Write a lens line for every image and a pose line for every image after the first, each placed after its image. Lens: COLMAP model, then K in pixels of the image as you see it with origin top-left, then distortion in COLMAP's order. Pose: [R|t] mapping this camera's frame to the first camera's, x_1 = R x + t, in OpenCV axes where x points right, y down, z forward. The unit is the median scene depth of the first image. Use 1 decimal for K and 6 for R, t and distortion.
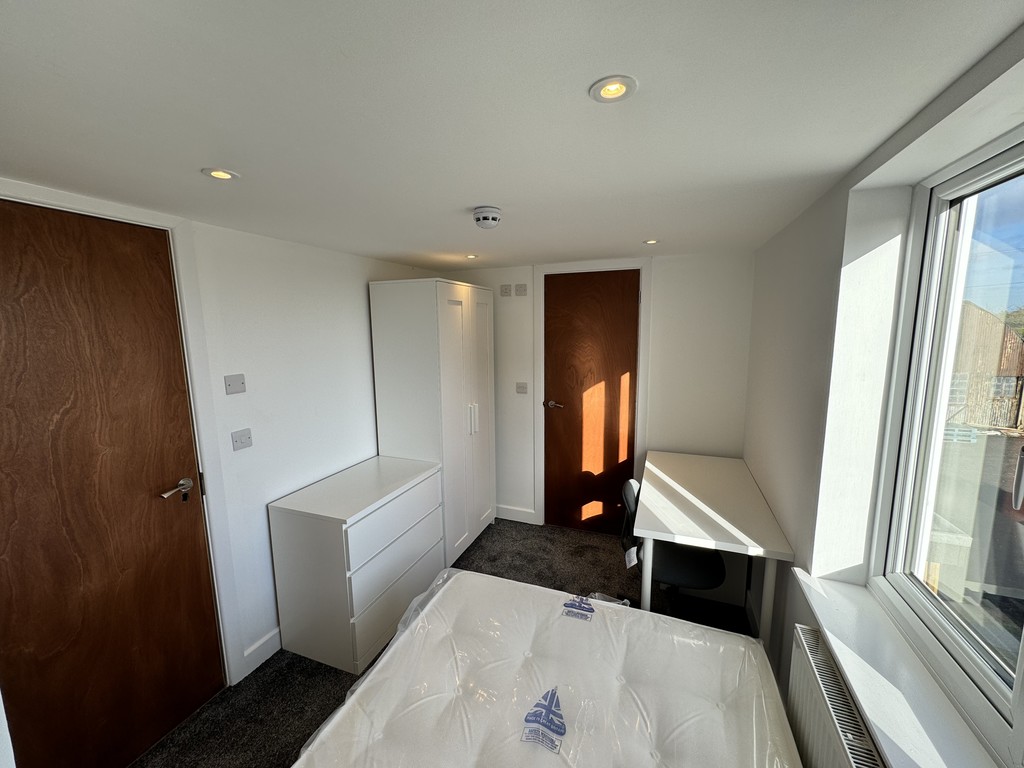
lens RADIAL K [[410.3, 0, 511.6], [0, 410.3, 385.2], [0, 0, 1]] dist [0.002672, -0.000114]
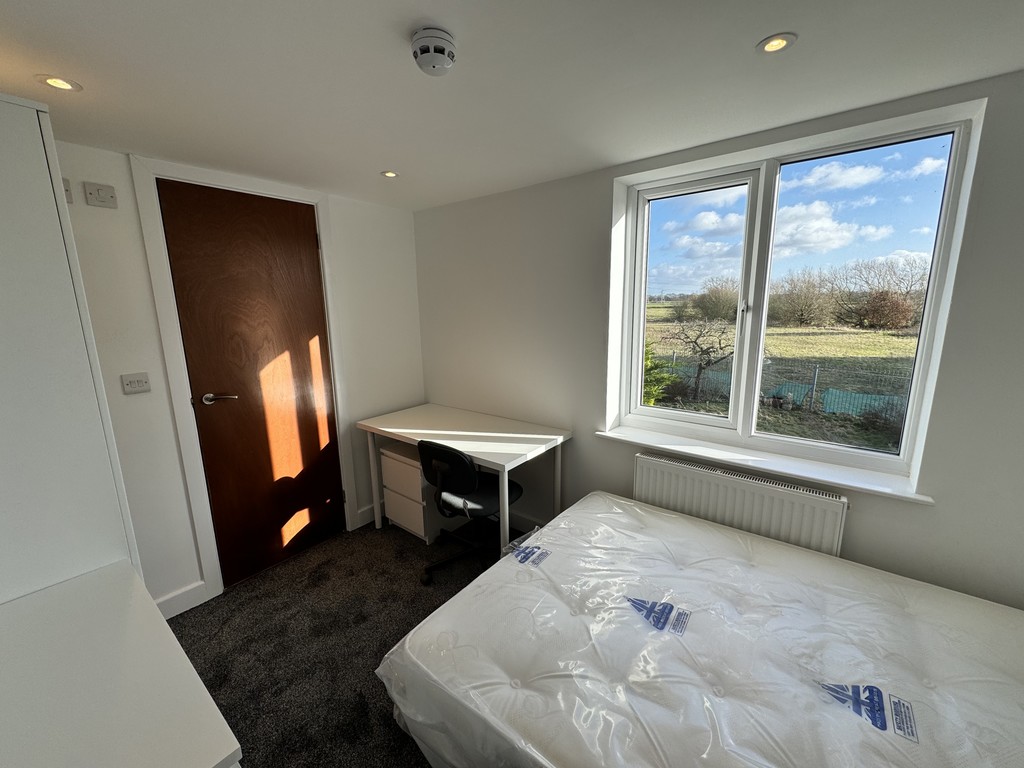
lens RADIAL K [[410.3, 0, 511.9], [0, 410.3, 382.4], [0, 0, 1]] dist [0.002672, -0.000114]
pose [[0.286315, -0.172609, 0.942460, -0.367448], [0.150128, 0.979571, 0.133798, 0.007749], [-0.946301, 0.103181, 0.306379, 0.384473]]
